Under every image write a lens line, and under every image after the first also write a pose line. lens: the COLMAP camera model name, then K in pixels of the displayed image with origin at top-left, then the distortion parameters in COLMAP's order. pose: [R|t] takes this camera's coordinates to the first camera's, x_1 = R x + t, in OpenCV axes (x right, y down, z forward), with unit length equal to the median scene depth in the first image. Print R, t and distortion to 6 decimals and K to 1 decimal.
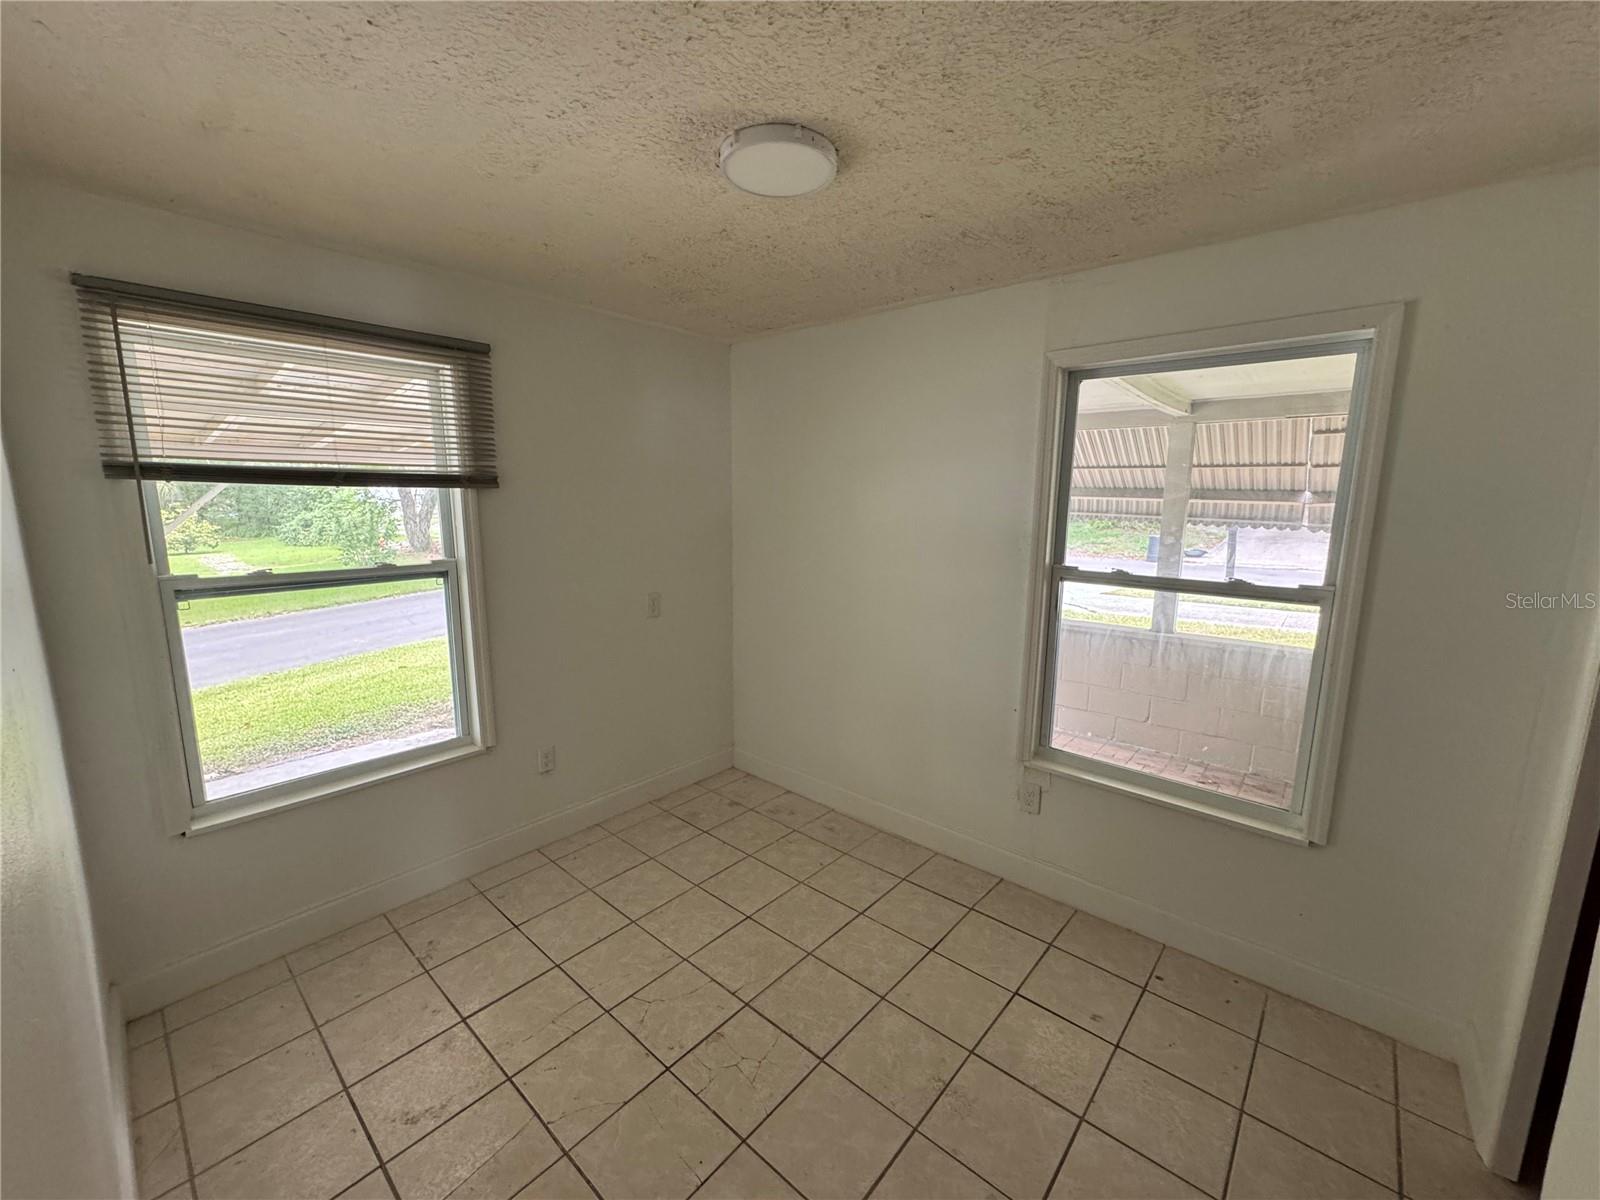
lens RADIAL K [[637.7, 0, 798.1], [0, 637.7, 602.7], [0, 0, 1]] dist [-0.002792, 0.000286]
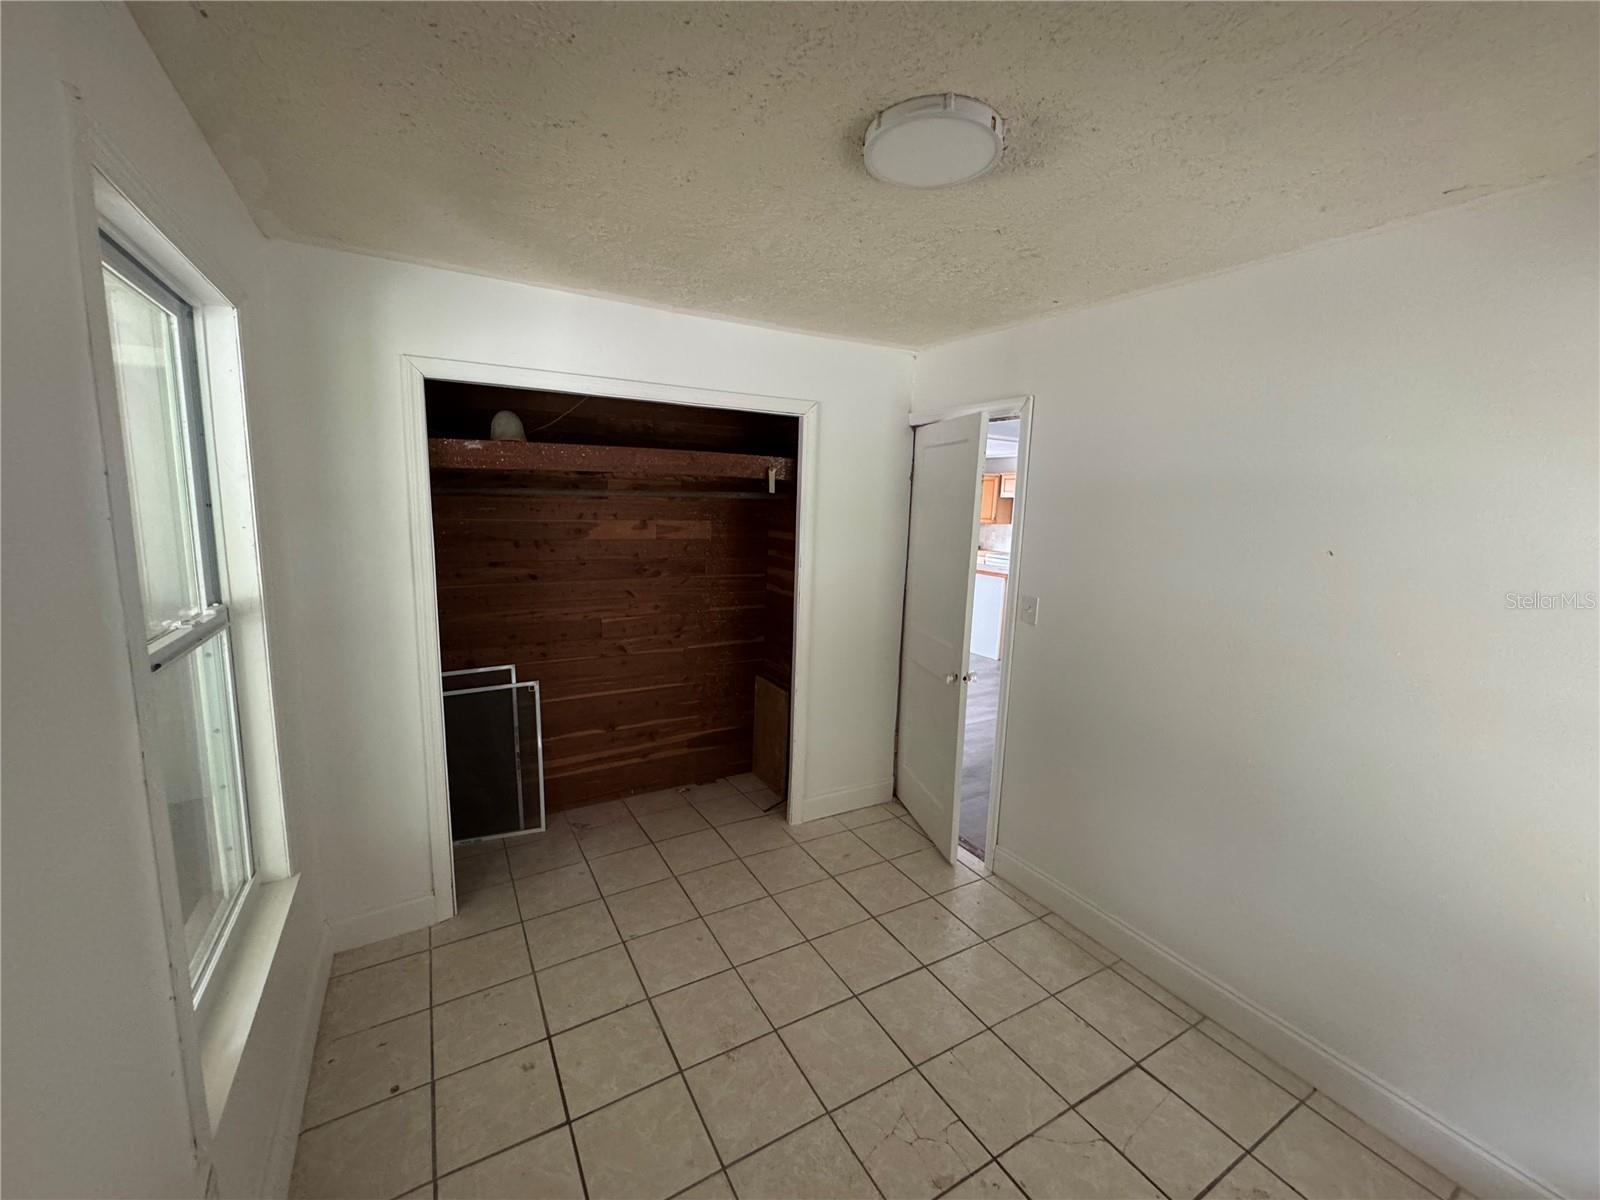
lens RADIAL K [[637.7, 0, 798.1], [0, 637.7, 602.7], [0, 0, 1]] dist [-0.002792, 0.000286]
pose [[-0.947177, -0.088217, 0.308340, -0.147322], [0.012153, 0.950862, 0.309377, -0.305231], [-0.320481, 0.296783, -0.899562, 1.658874]]
